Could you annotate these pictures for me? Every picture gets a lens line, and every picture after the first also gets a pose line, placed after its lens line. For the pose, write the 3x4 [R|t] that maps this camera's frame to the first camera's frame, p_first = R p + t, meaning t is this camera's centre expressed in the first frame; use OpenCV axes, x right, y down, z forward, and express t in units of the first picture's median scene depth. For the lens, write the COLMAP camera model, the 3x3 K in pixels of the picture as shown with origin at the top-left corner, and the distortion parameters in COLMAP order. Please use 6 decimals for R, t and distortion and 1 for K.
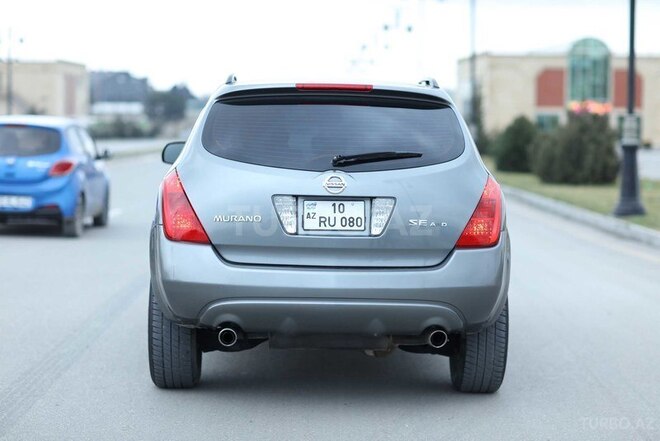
lens RADIAL K [[1658.6, 0, 330.0], [0, 1658.6, 220.5], [0, 0, 1]] dist [0.036393, -0.653956]
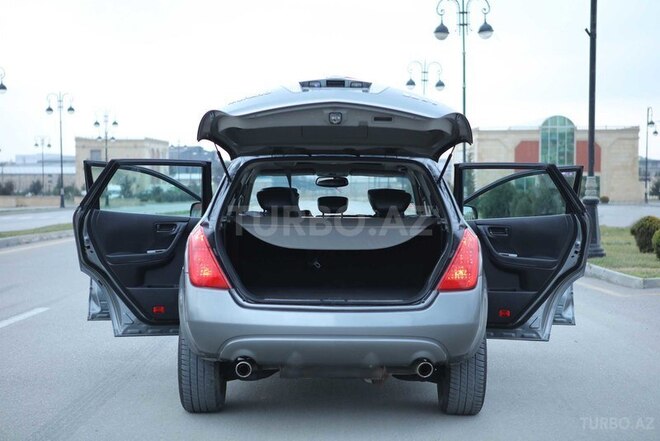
lens RADIAL K [[1218.4, 0, 330.0], [0, 1218.4, 220.5], [0, 0, 1]] dist [0.286568, 0.173852]
pose [[0.999520, -0.008419, -0.029803, 0.024038], [0.007522, 0.999520, -0.030067, -0.007463], [0.030042, 0.029829, 0.999103, 0.130937]]
